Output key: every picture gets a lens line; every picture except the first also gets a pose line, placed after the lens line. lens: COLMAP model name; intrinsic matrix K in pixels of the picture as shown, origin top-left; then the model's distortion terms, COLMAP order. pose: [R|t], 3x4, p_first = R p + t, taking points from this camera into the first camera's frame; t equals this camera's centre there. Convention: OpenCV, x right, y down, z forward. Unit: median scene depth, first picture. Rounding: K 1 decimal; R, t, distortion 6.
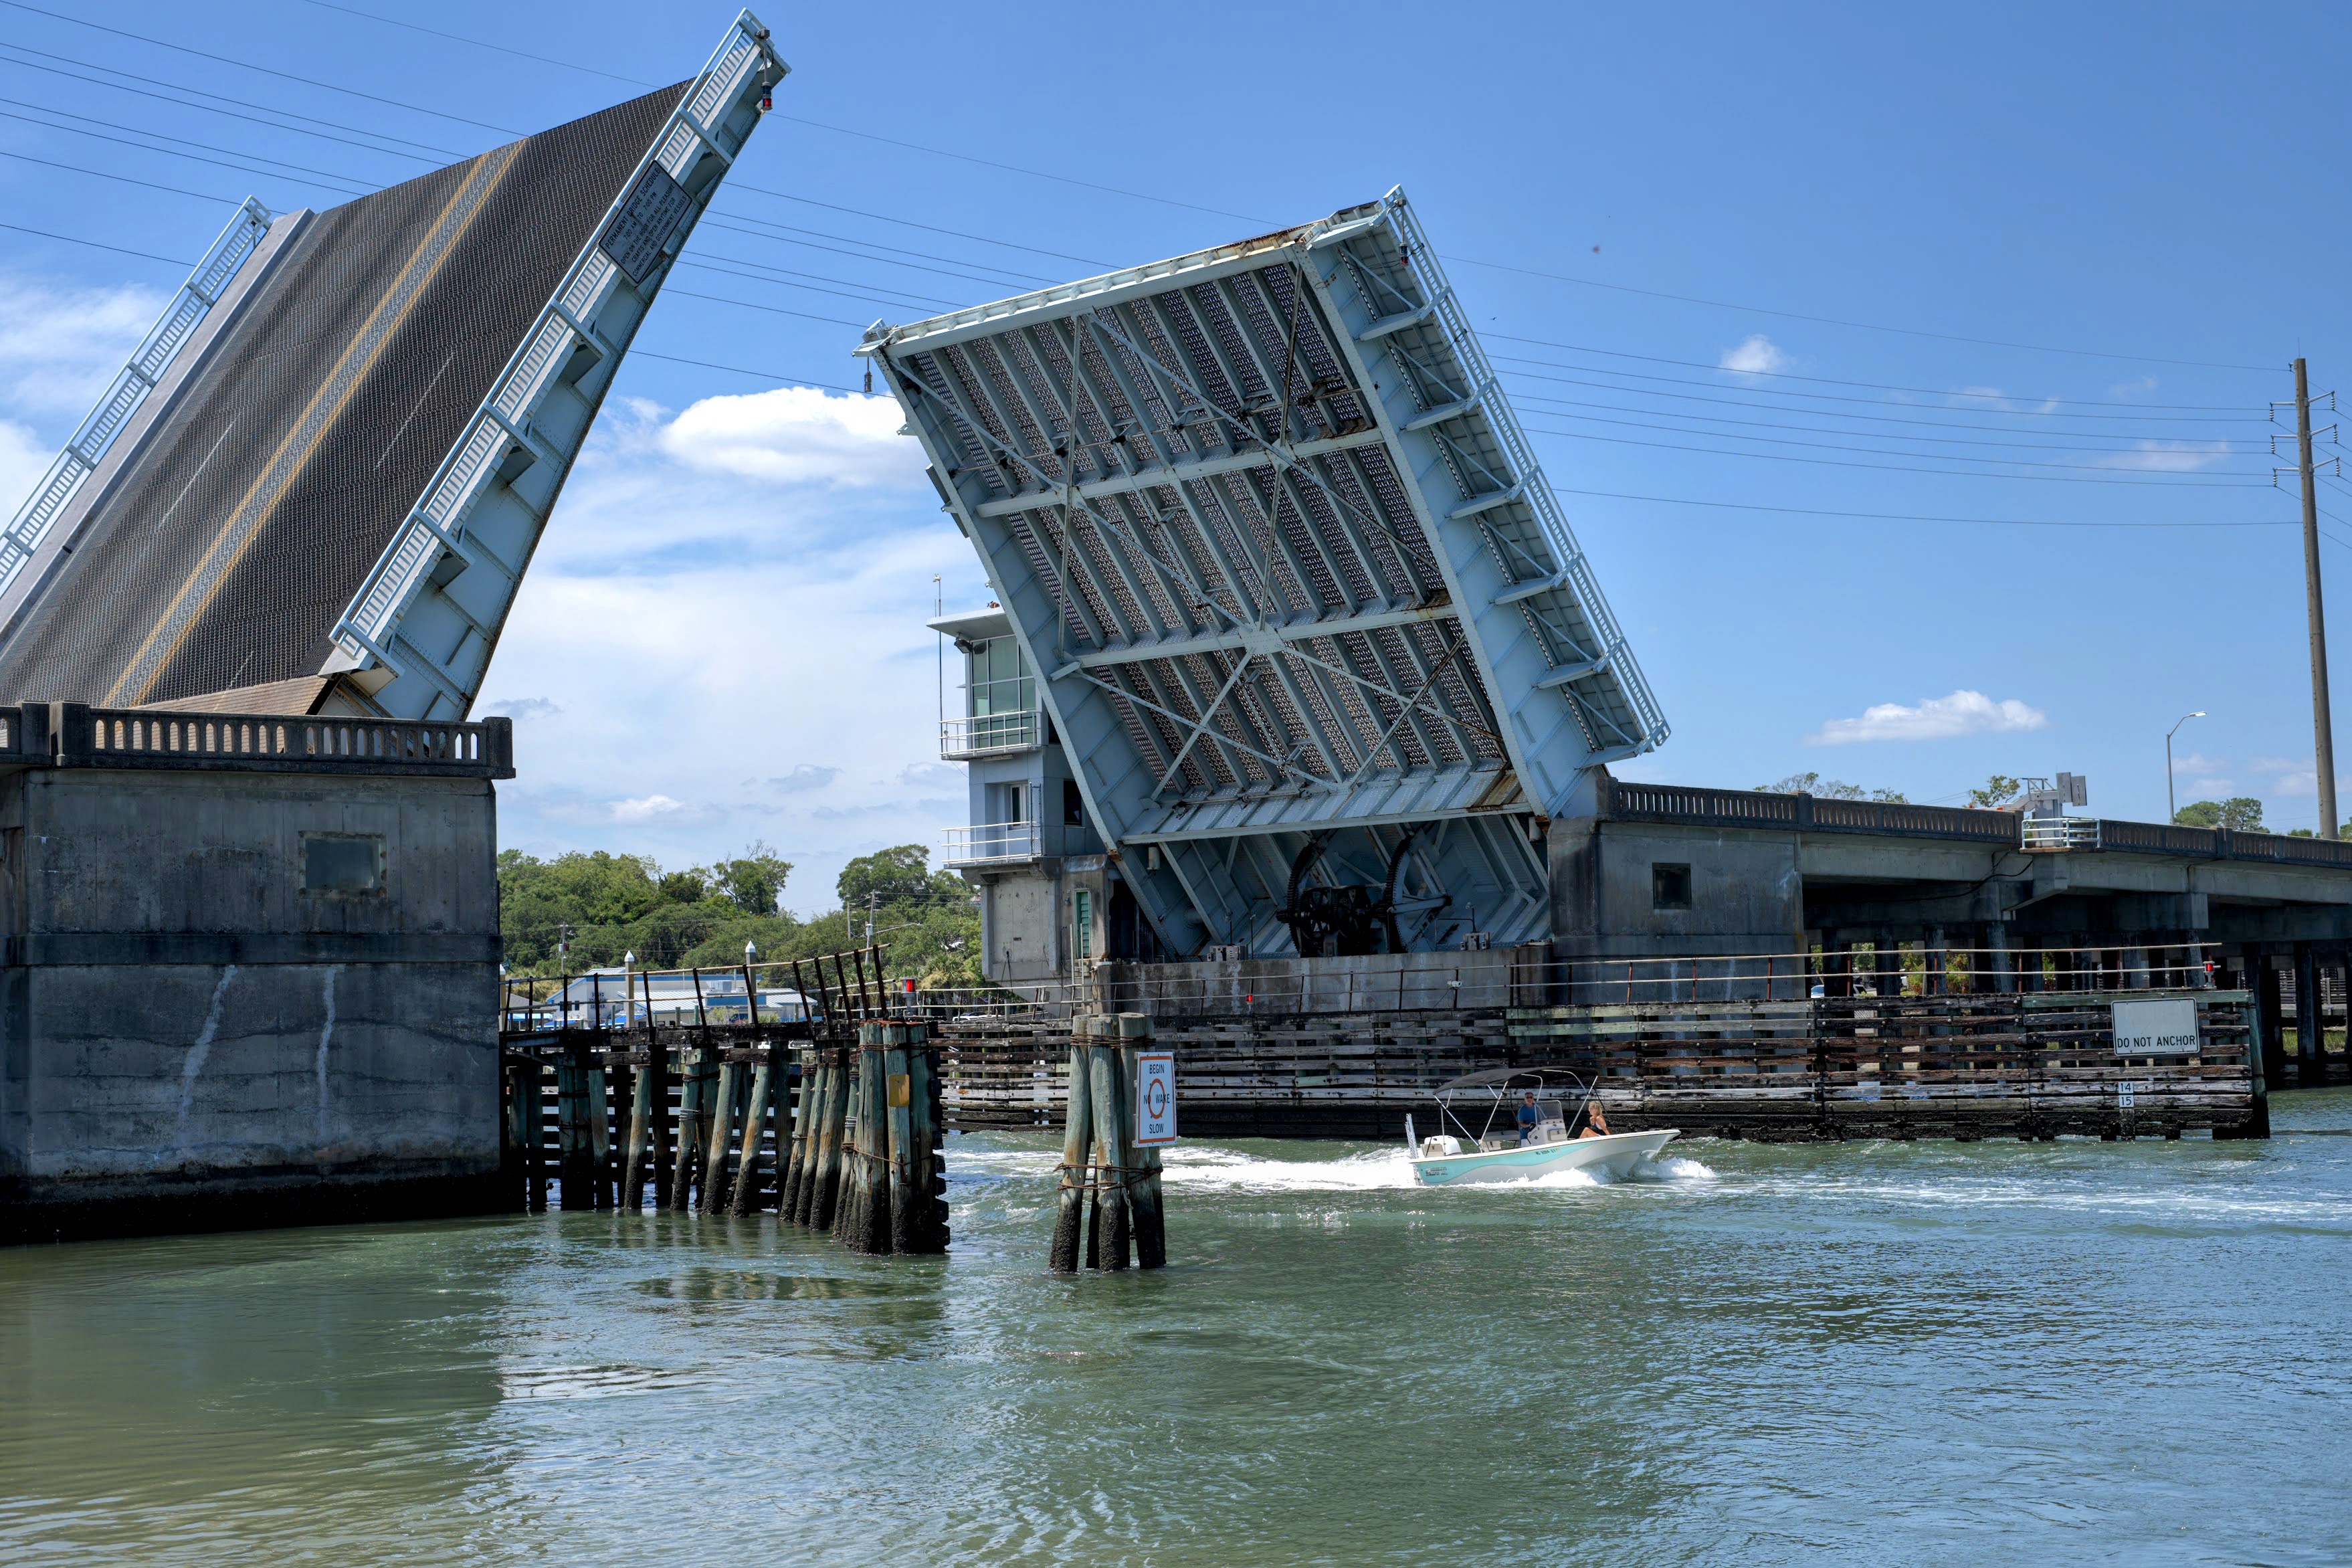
lens RADIAL K [[3209.7, 0, 1177.9], [0, 3209.7, 690.2], [0, 0, 1]] dist [-0.024335, -0.019576]
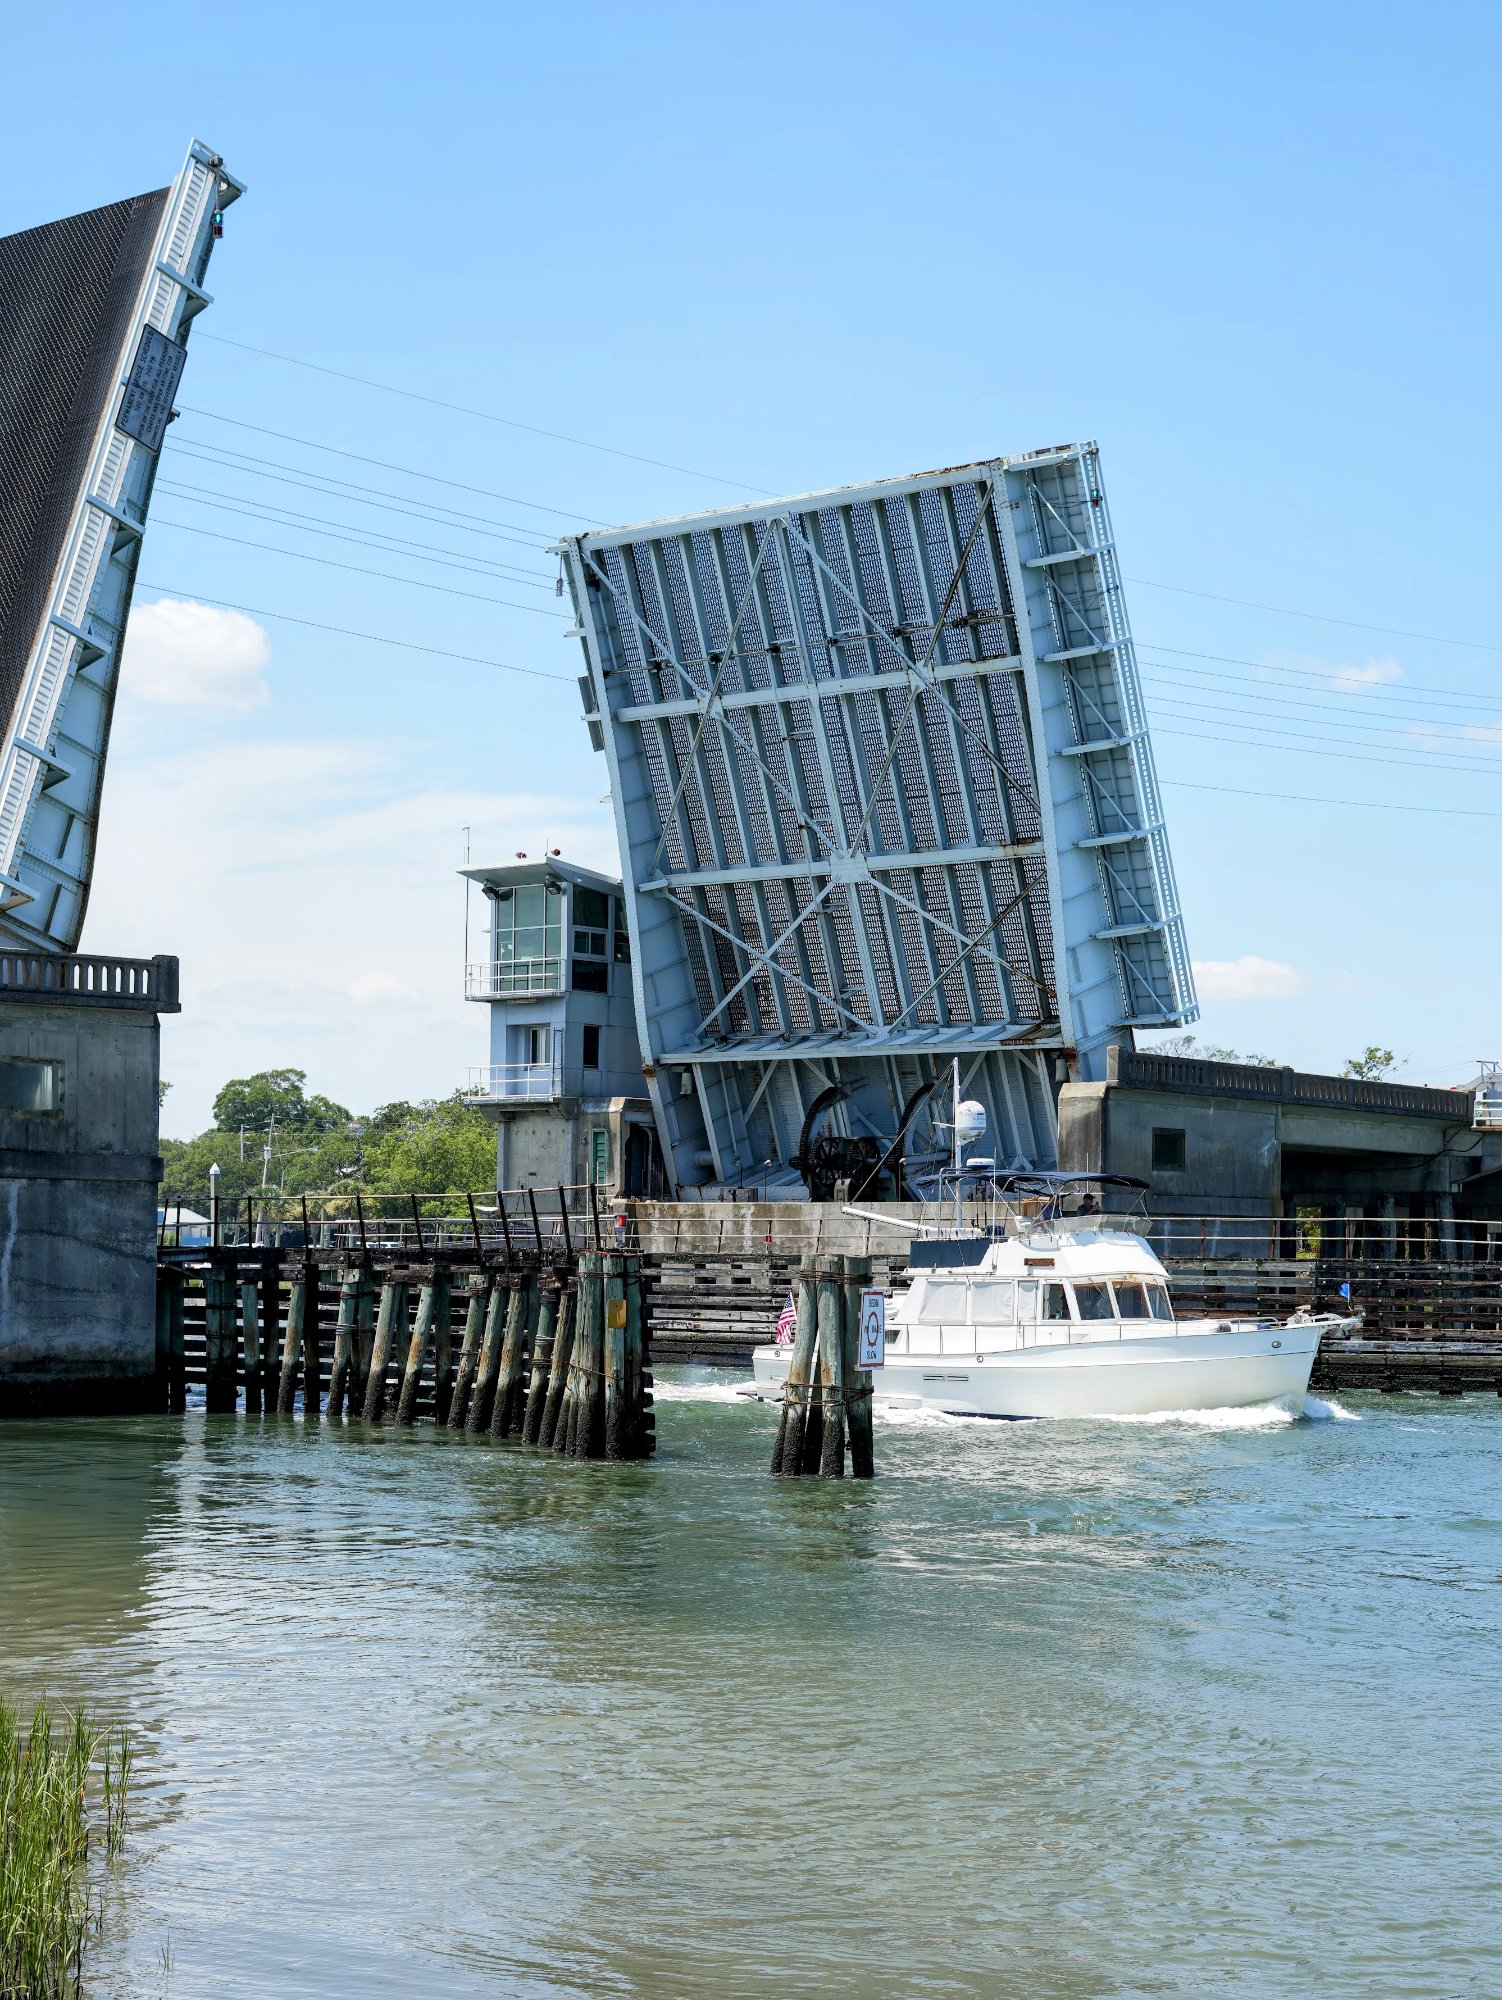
lens RADIAL K [[3246.4, 0, 751.0], [0, 3246.4, 1000.0], [0, 0, 1]] dist [-0.025669, -0.163647]
pose [[0.996178, 0.042692, 0.076199, -0.098278], [-0.044467, 0.998774, 0.021748, -0.009114], [-0.075177, -0.025053, 0.996855, -0.102521]]
